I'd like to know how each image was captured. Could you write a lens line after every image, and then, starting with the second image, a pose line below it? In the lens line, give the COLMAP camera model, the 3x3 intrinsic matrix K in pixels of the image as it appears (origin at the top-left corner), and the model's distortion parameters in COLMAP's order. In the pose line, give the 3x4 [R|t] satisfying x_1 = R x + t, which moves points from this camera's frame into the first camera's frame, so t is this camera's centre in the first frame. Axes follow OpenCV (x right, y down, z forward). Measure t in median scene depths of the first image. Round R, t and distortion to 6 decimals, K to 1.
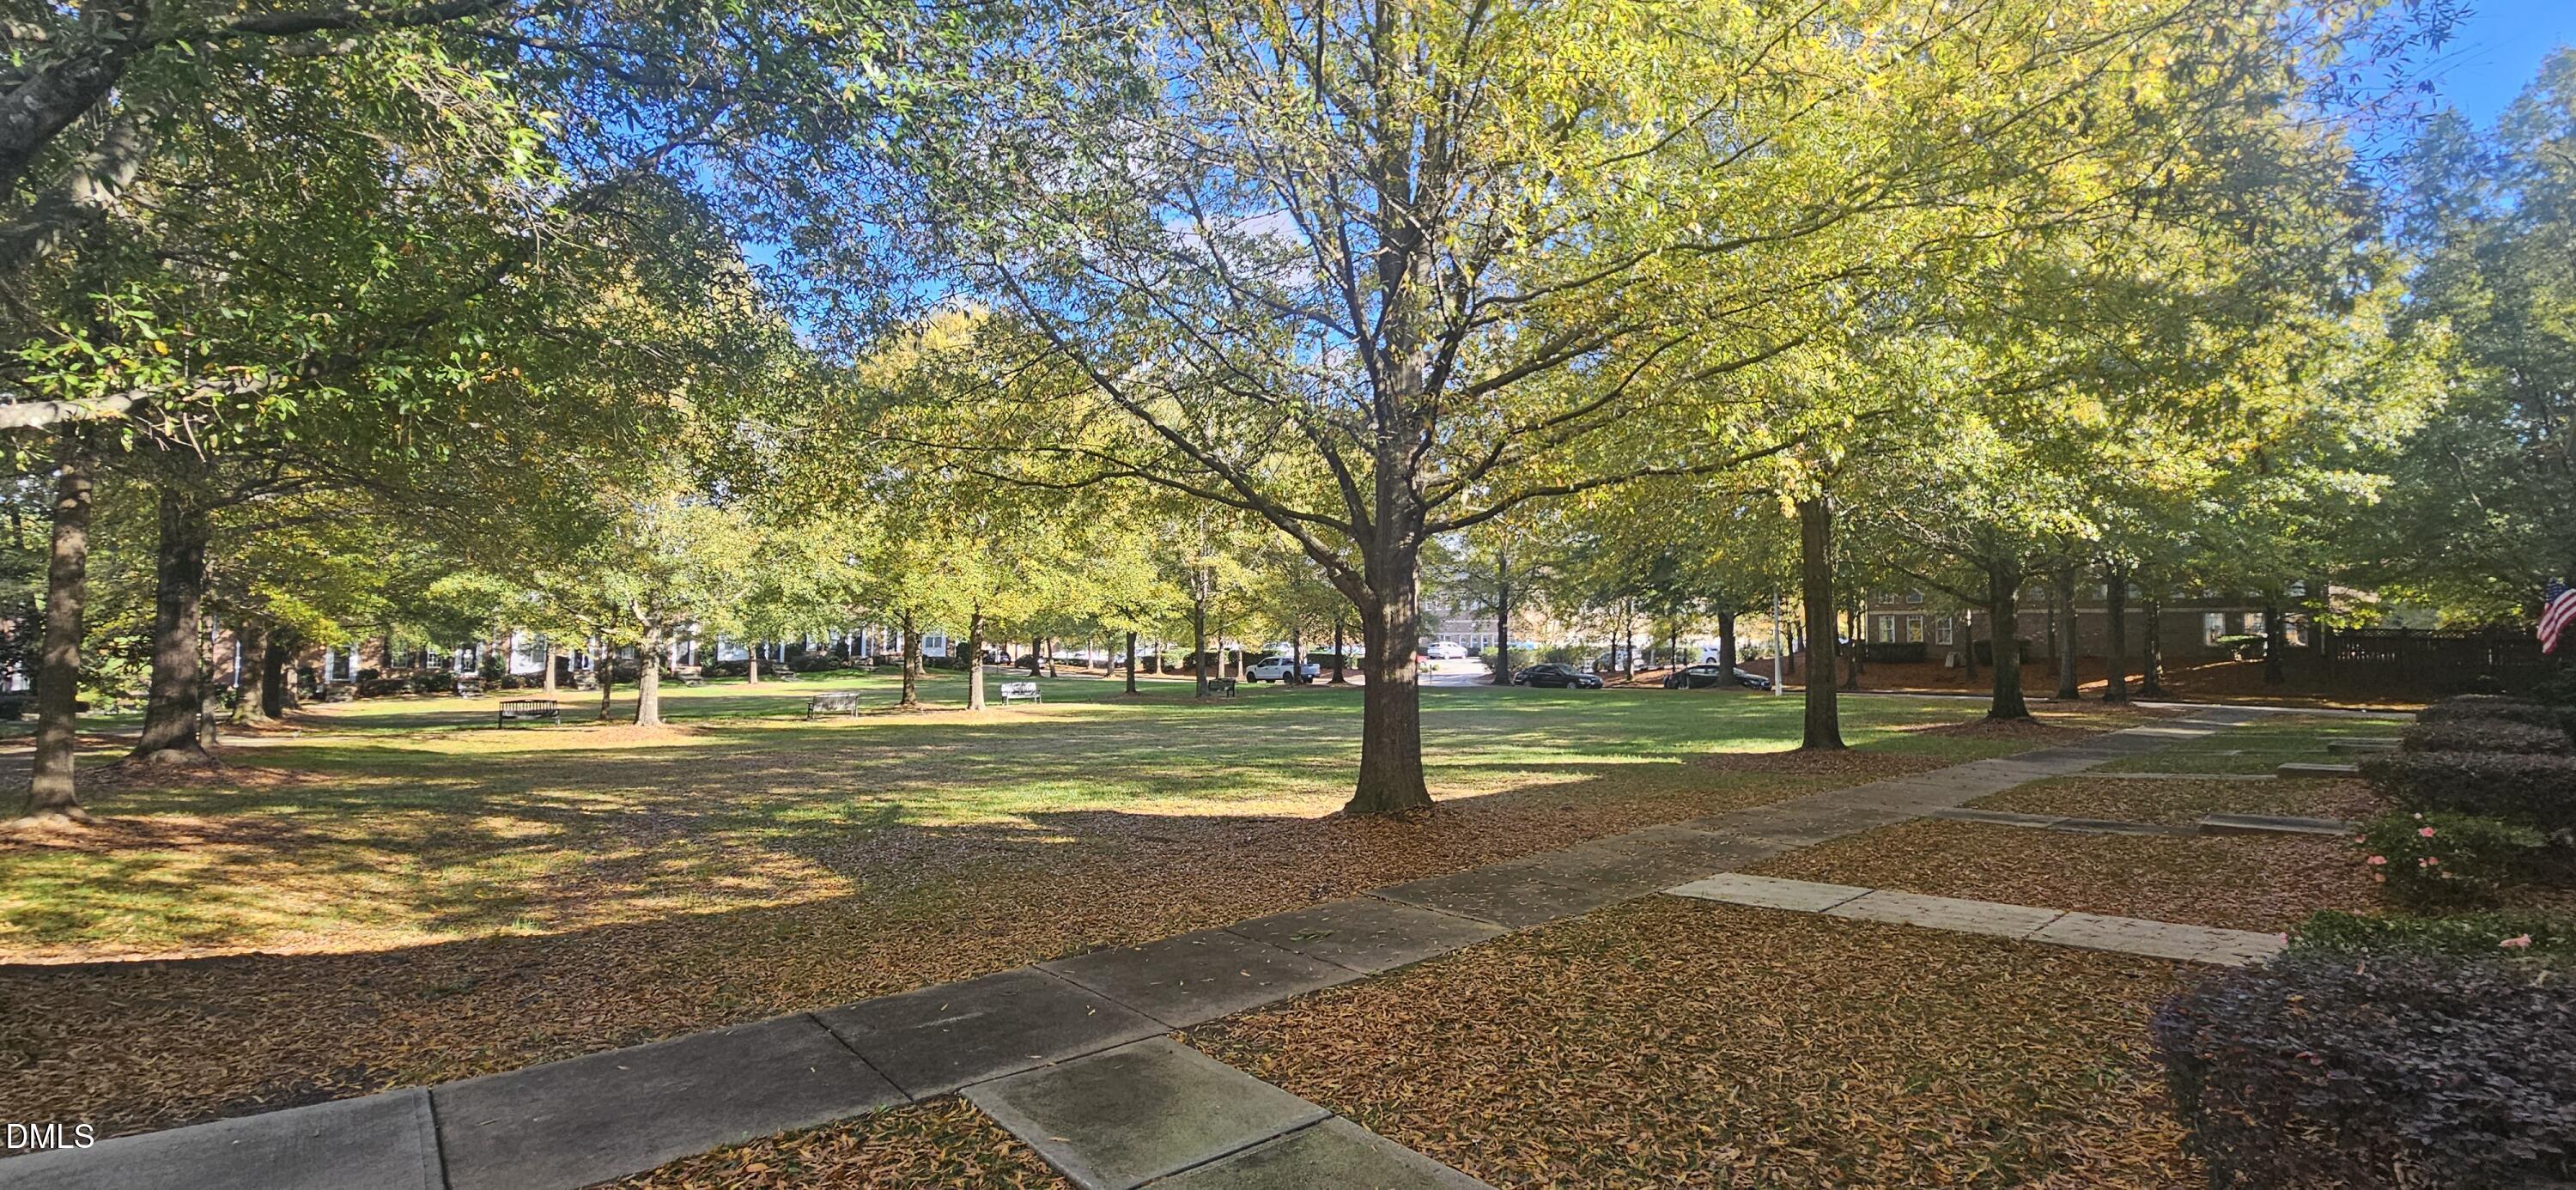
lens RADIAL K [[1011.2, 0, 1279.0], [0, 1011.2, 589.1], [0, 0, 1]] dist [-0.000248, -0.000130]
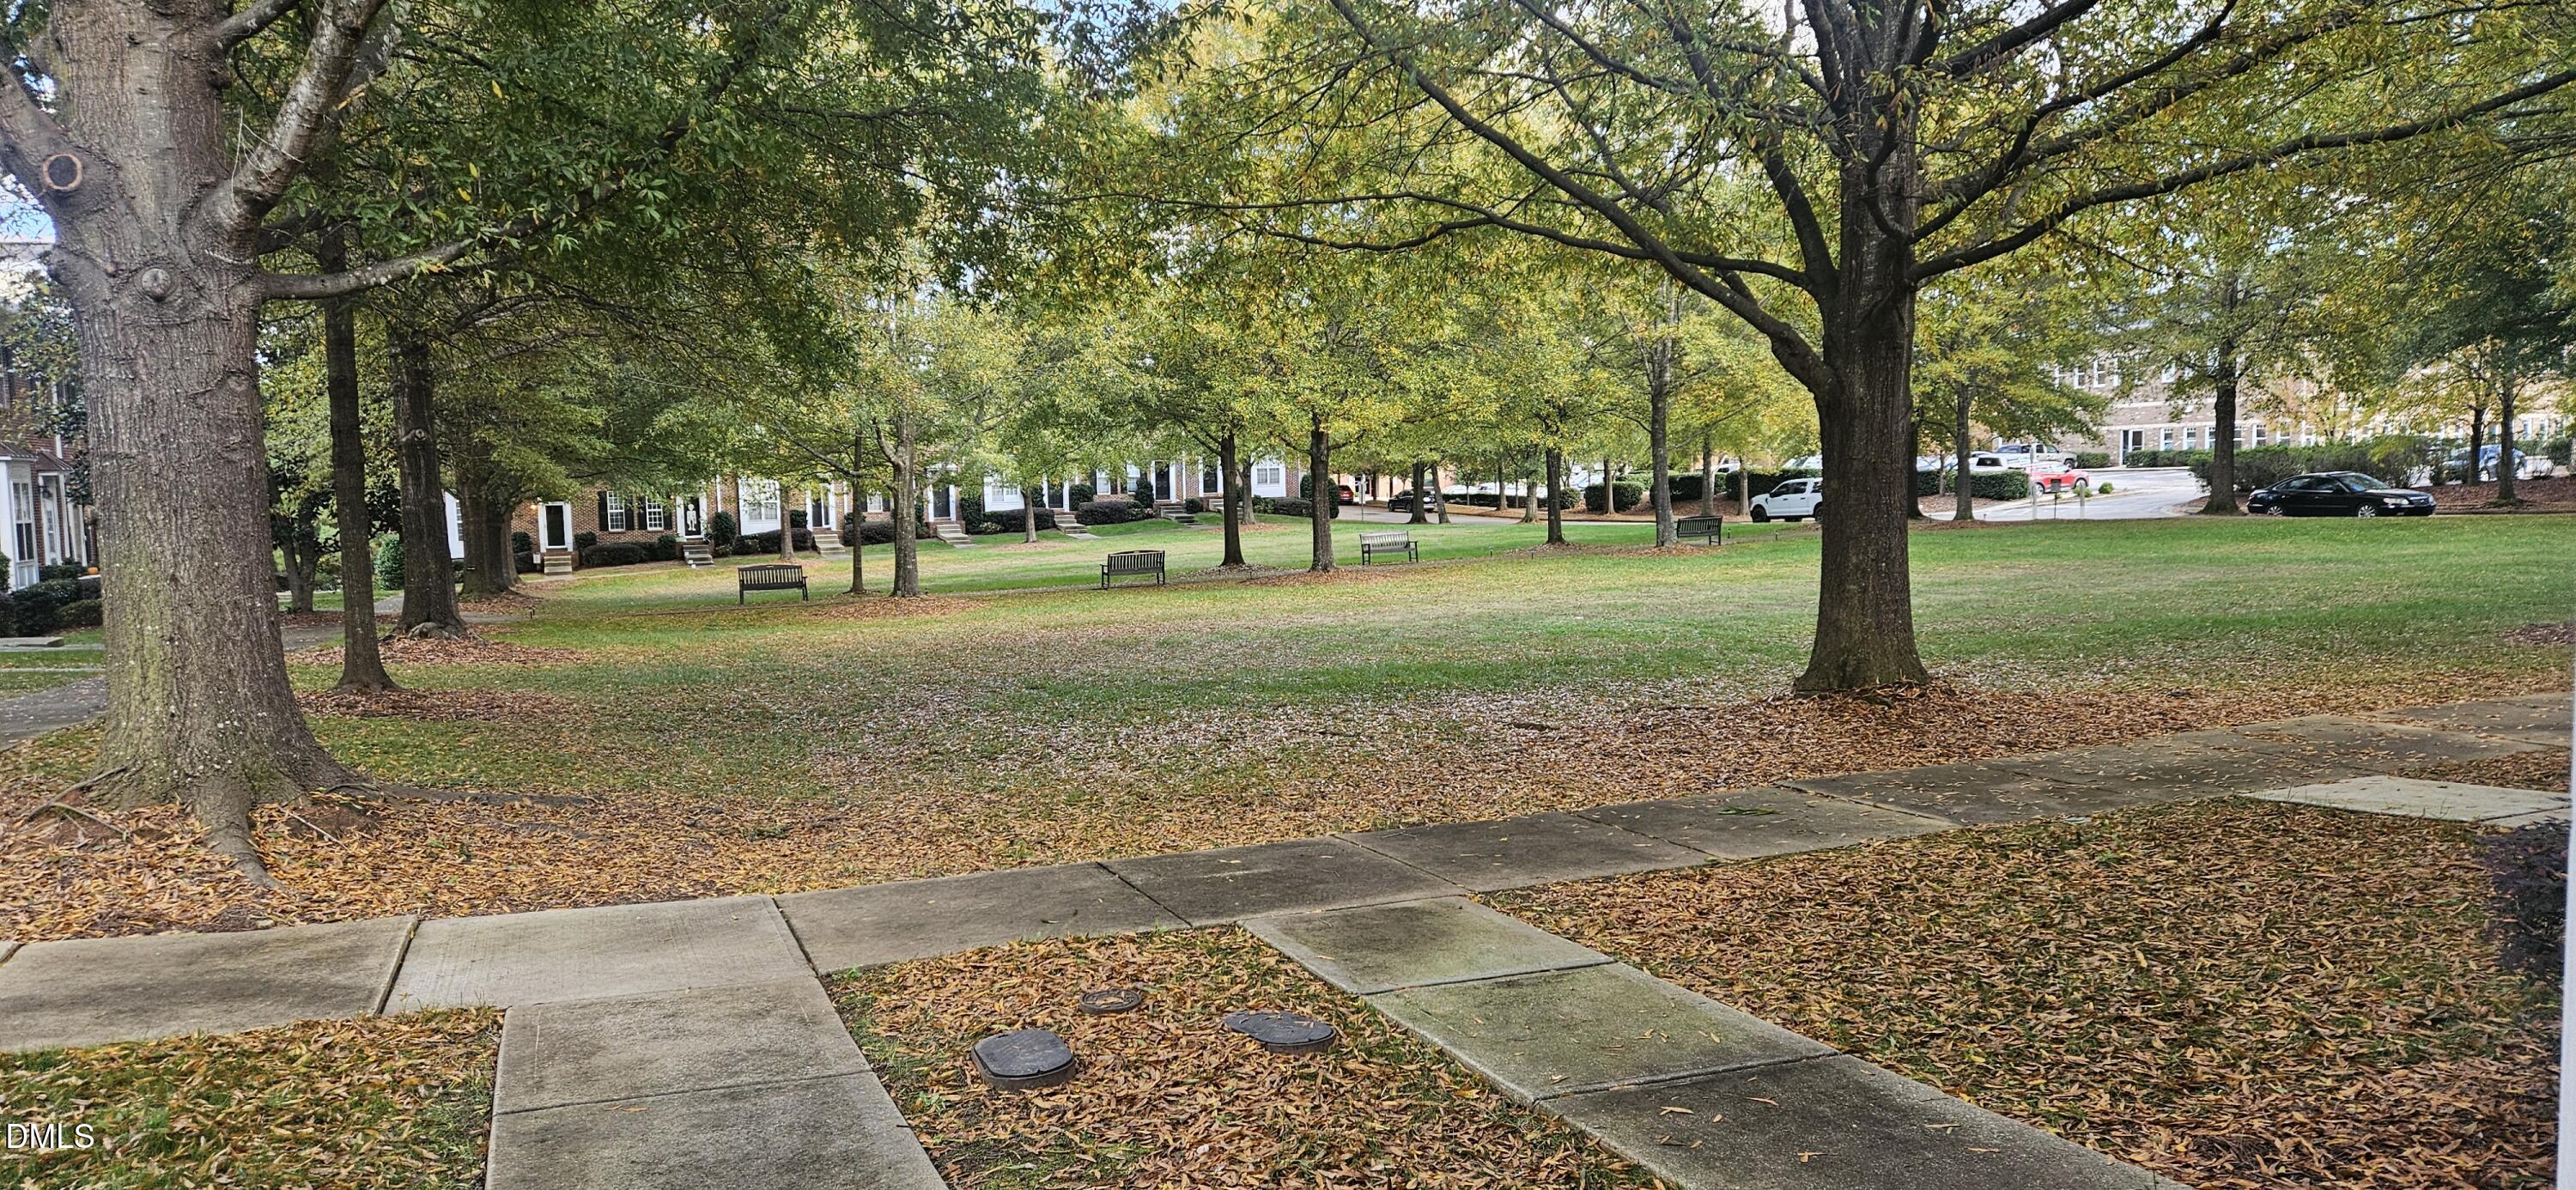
lens RADIAL K [[1699.0, 0, 1291.7], [0, 1699.0, 619.6], [0, 0, 1]] dist [0.061085, -0.011455]
pose [[0.946280, -0.006496, -0.323283, 0.104725], [0.051773, 0.989943, 0.131653, -0.002129], [0.319176, -0.141318, 0.937100, -0.188195]]
